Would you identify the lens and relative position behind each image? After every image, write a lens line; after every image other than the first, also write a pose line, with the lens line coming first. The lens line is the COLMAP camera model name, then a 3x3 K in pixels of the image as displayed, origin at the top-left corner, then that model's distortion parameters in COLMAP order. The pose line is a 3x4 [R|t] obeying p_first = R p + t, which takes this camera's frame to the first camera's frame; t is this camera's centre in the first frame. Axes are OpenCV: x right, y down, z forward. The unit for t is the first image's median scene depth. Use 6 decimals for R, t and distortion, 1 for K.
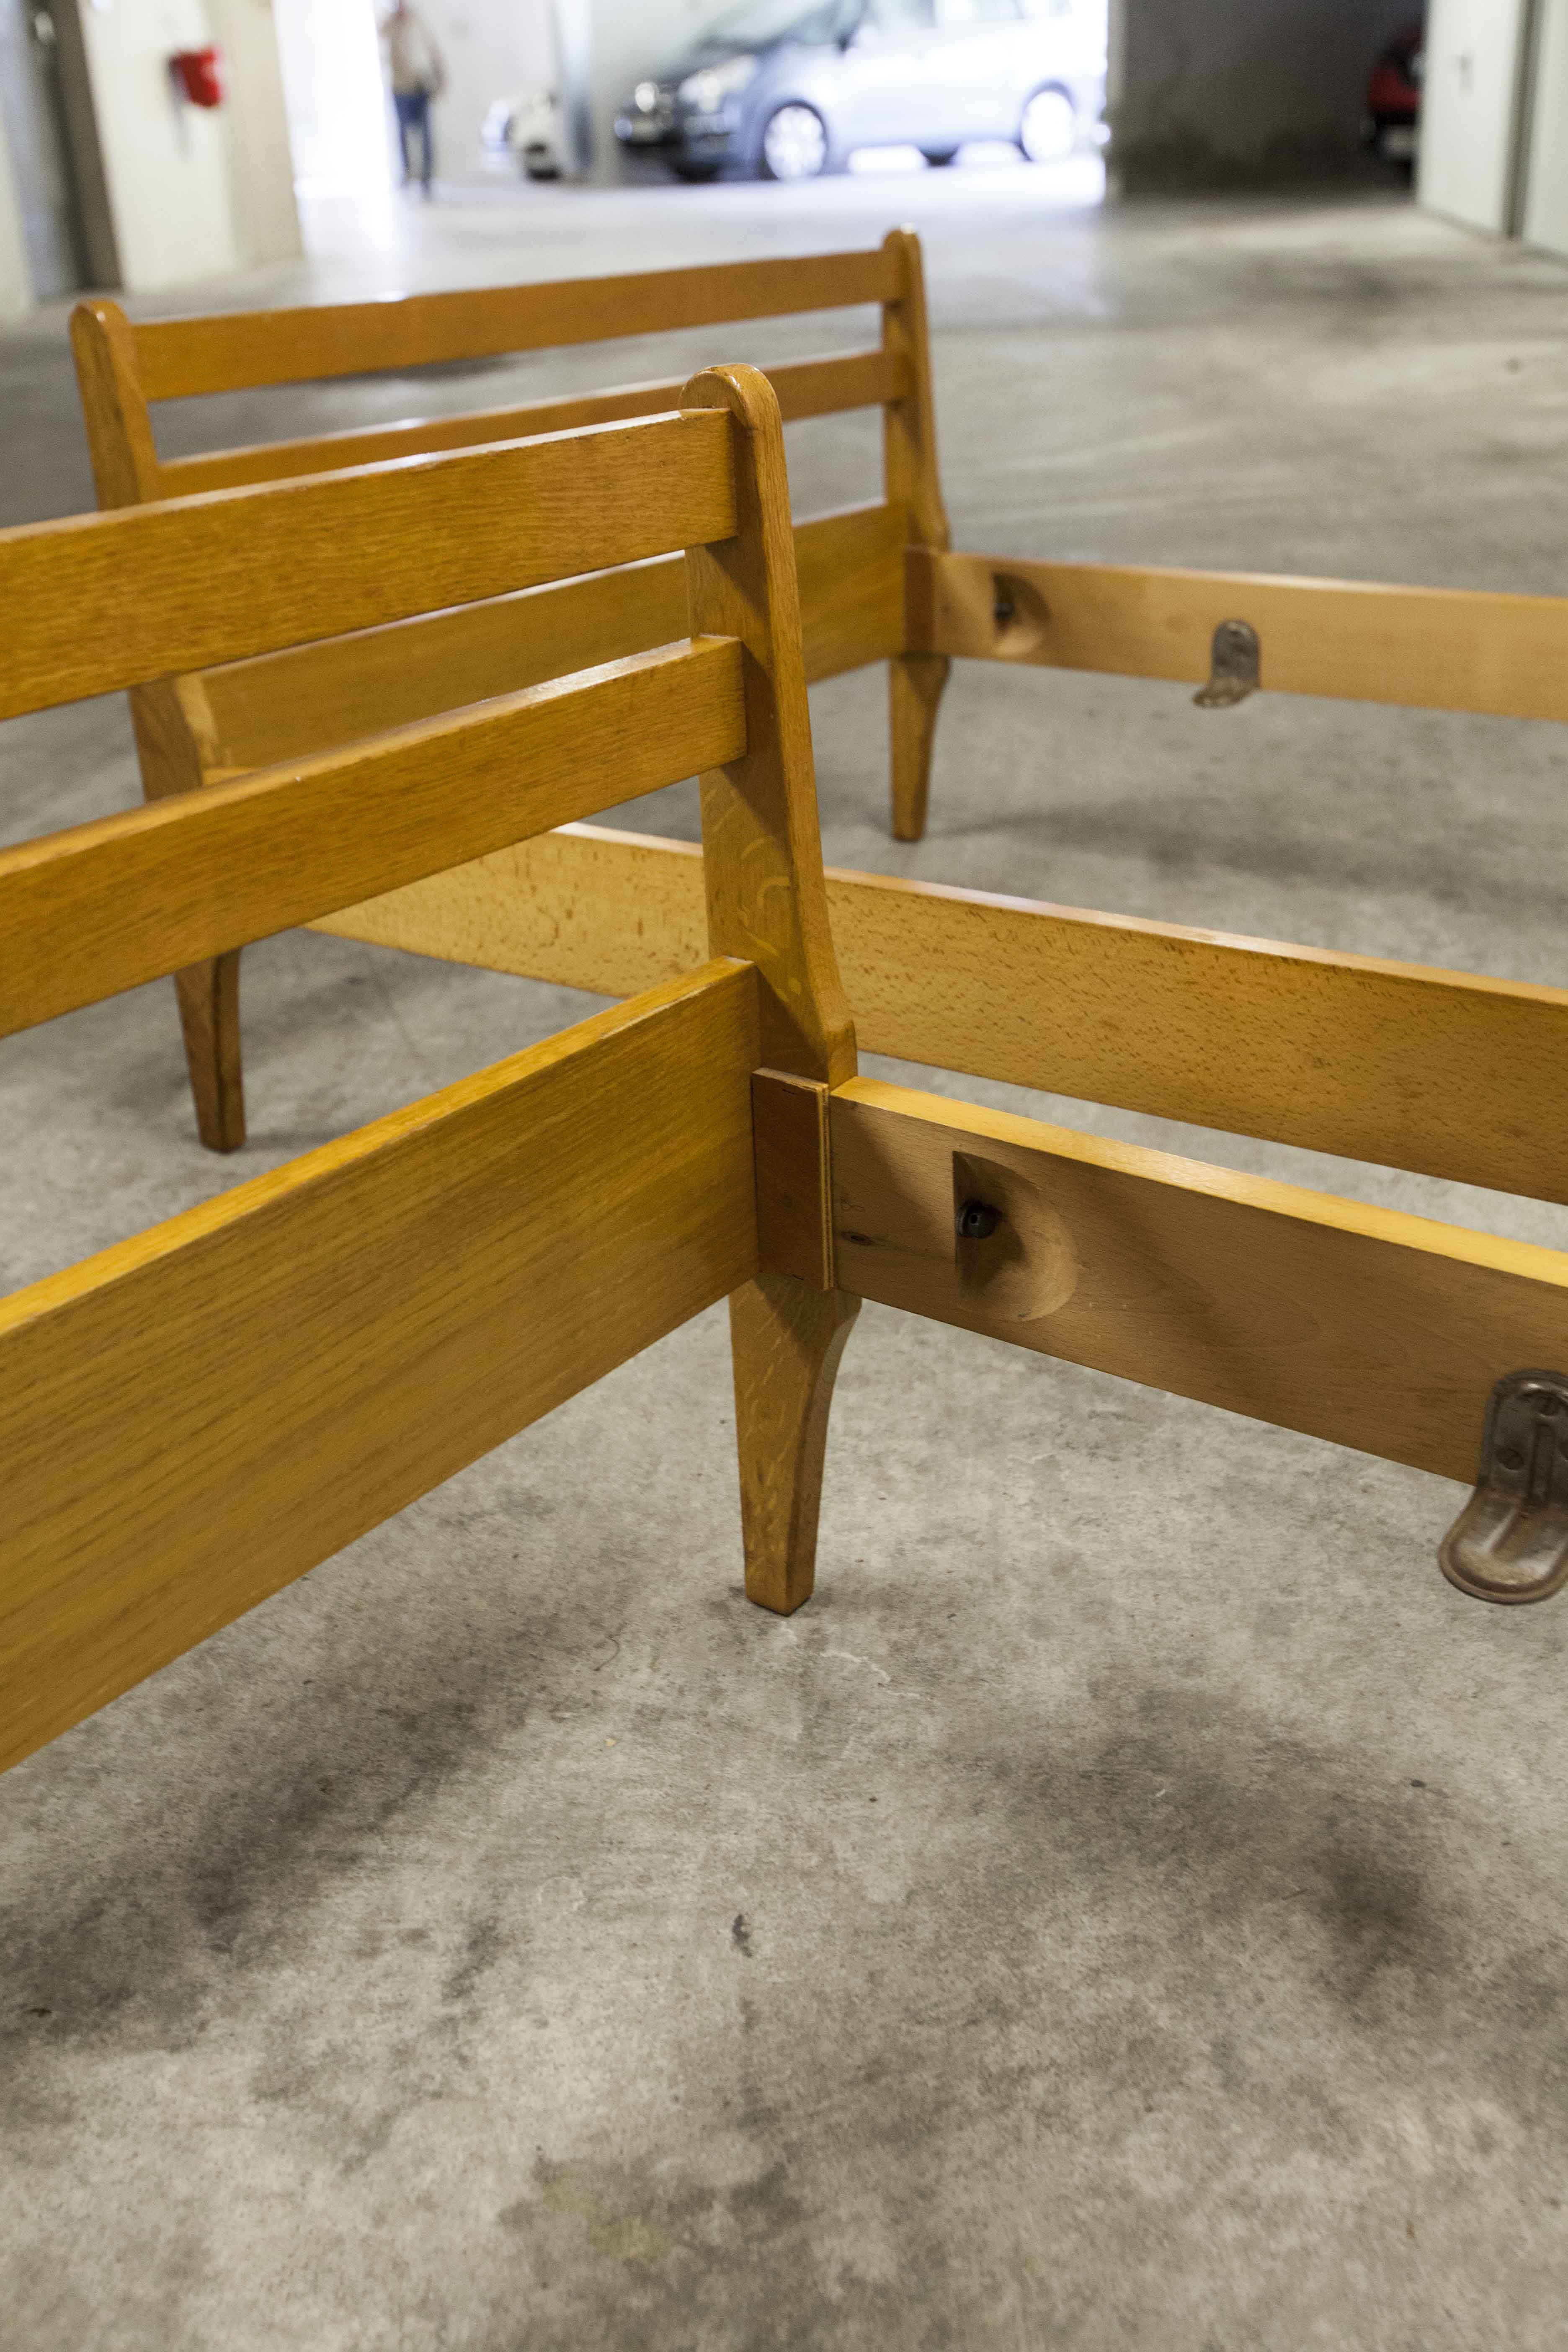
lens RADIAL K [[2268.5, 0, 784.0], [0, 2268.5, 1176.0], [0, 0, 1]] dist [-0.000257, -0.004952]
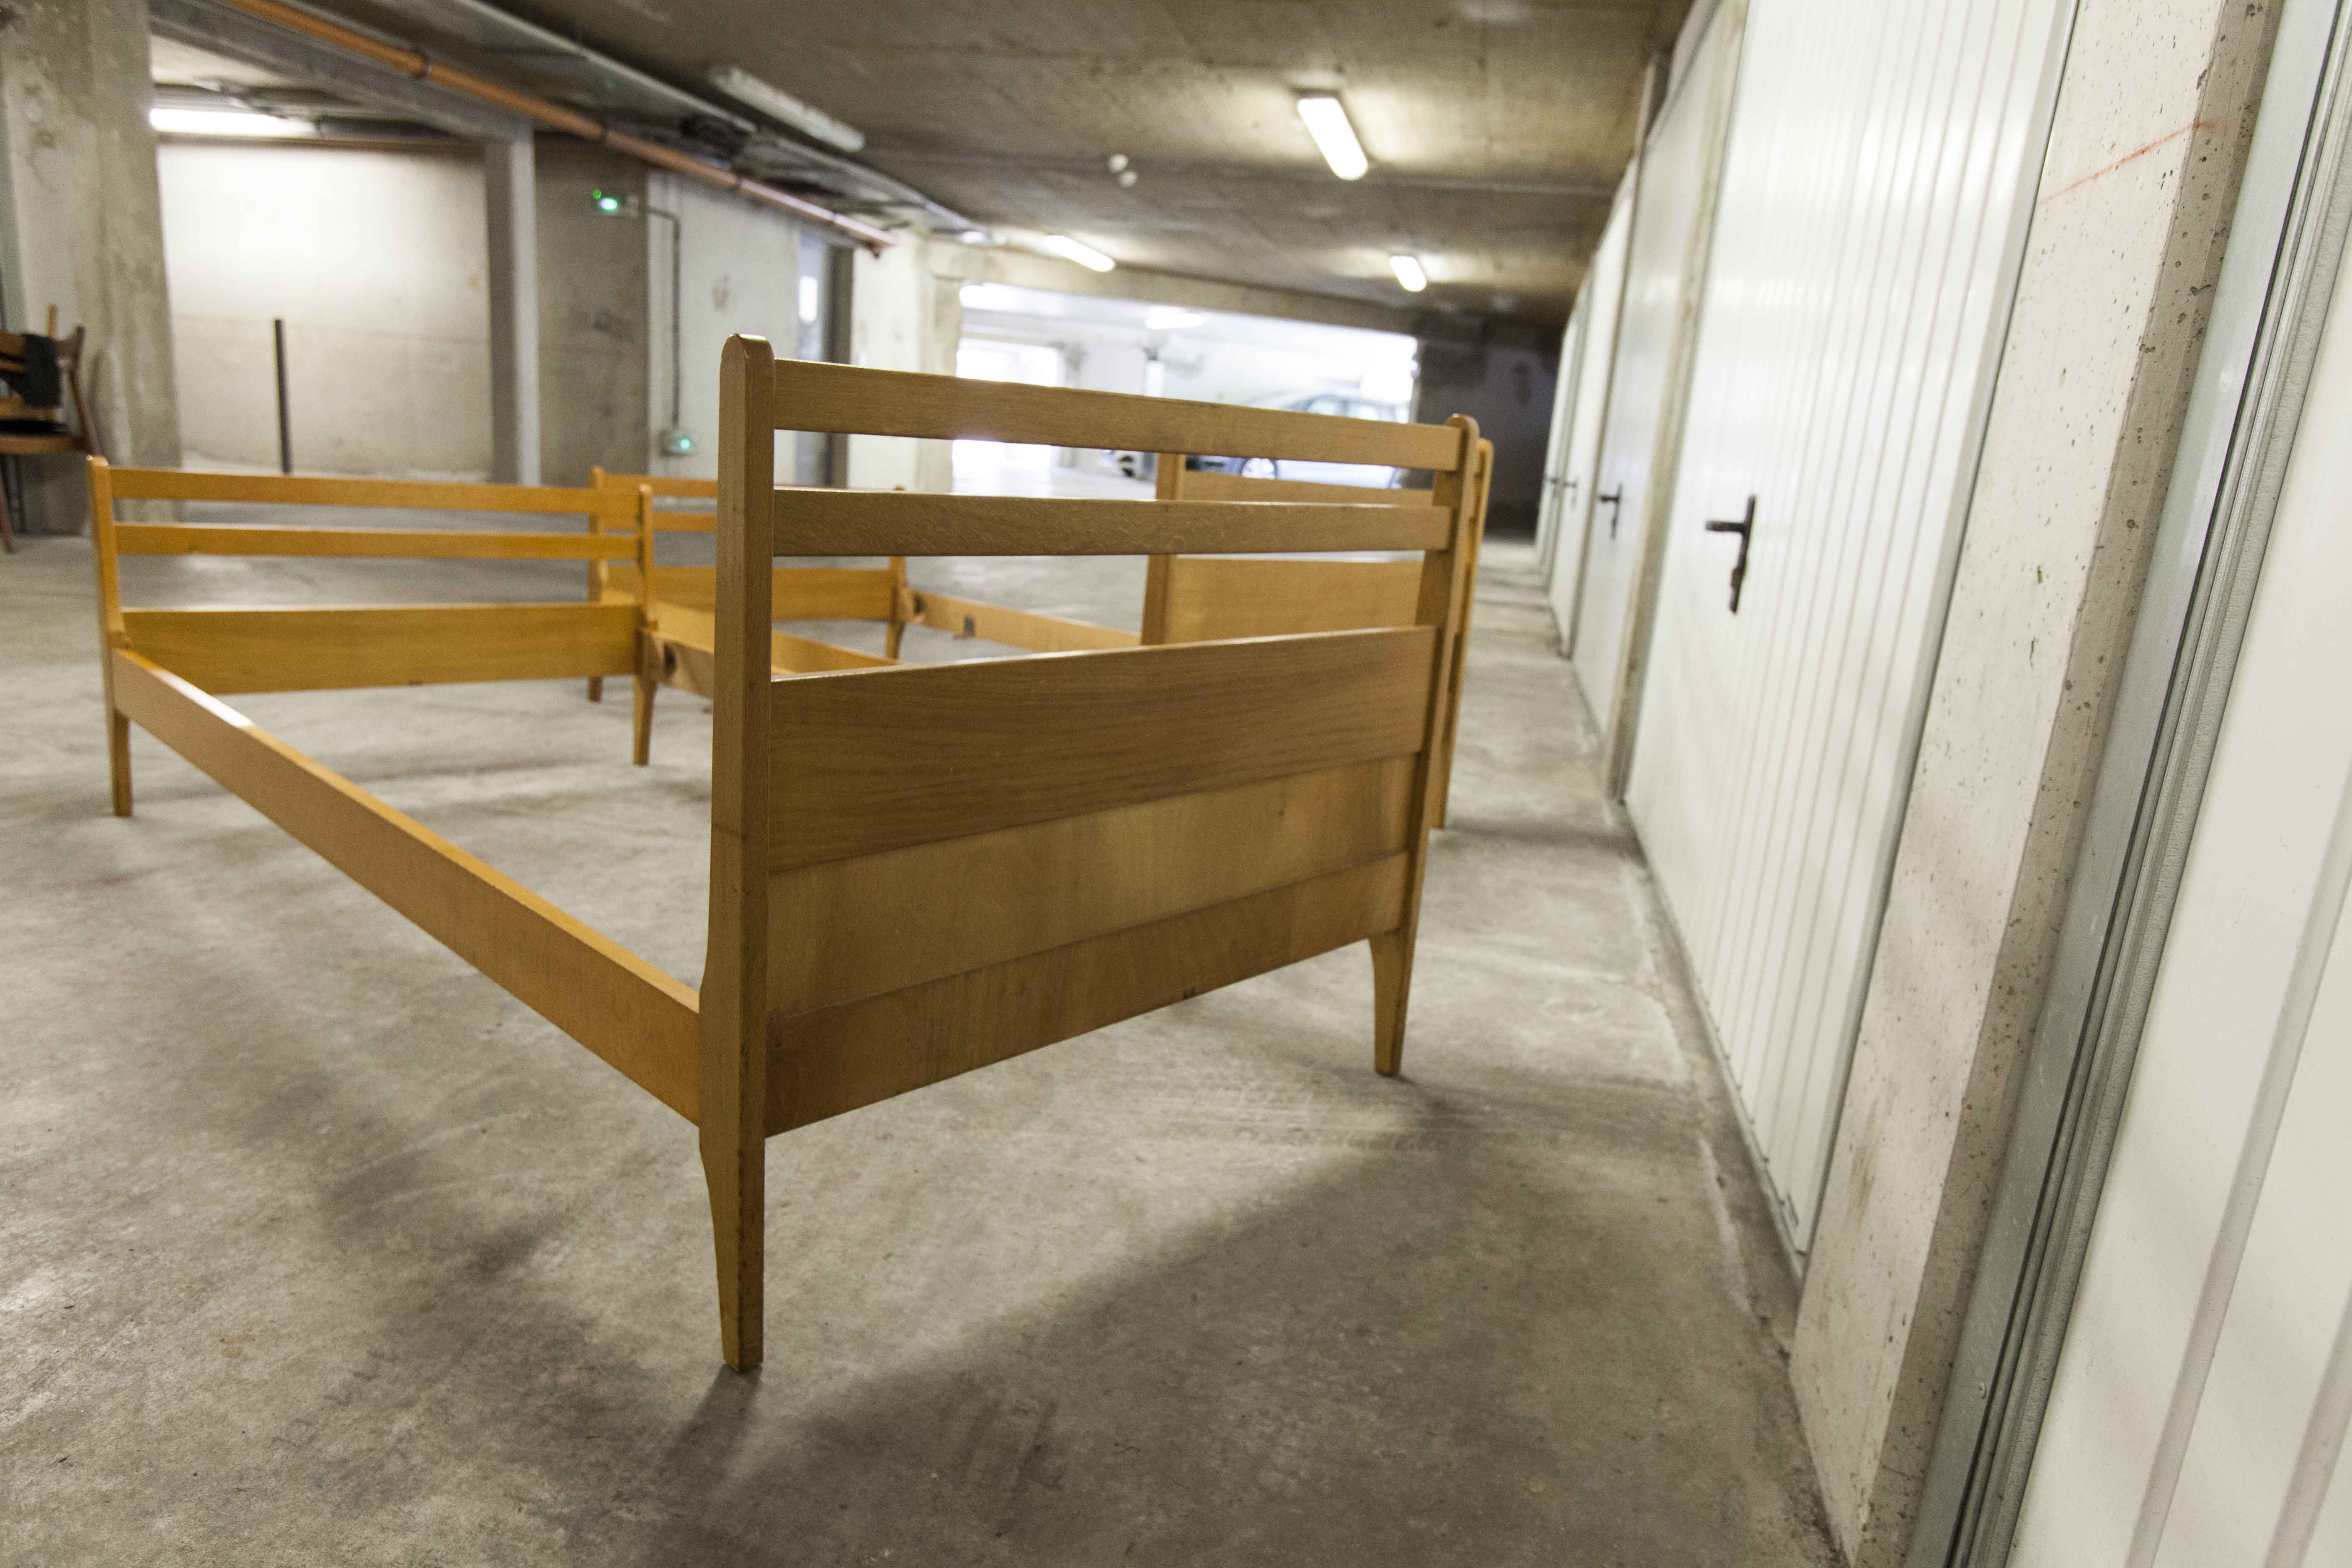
lens RADIAL K [[2268.5, 0, 1176.0], [0, 2268.5, 784.0], [0, 0, 1]] dist [-0.000257, -0.004952]
pose [[0.954731, 0.136457, -0.264324, 1.542600], [-0.204826, 0.945939, -0.251487, 0.803609], [0.215717, 0.294243, 0.931068, -2.018773]]
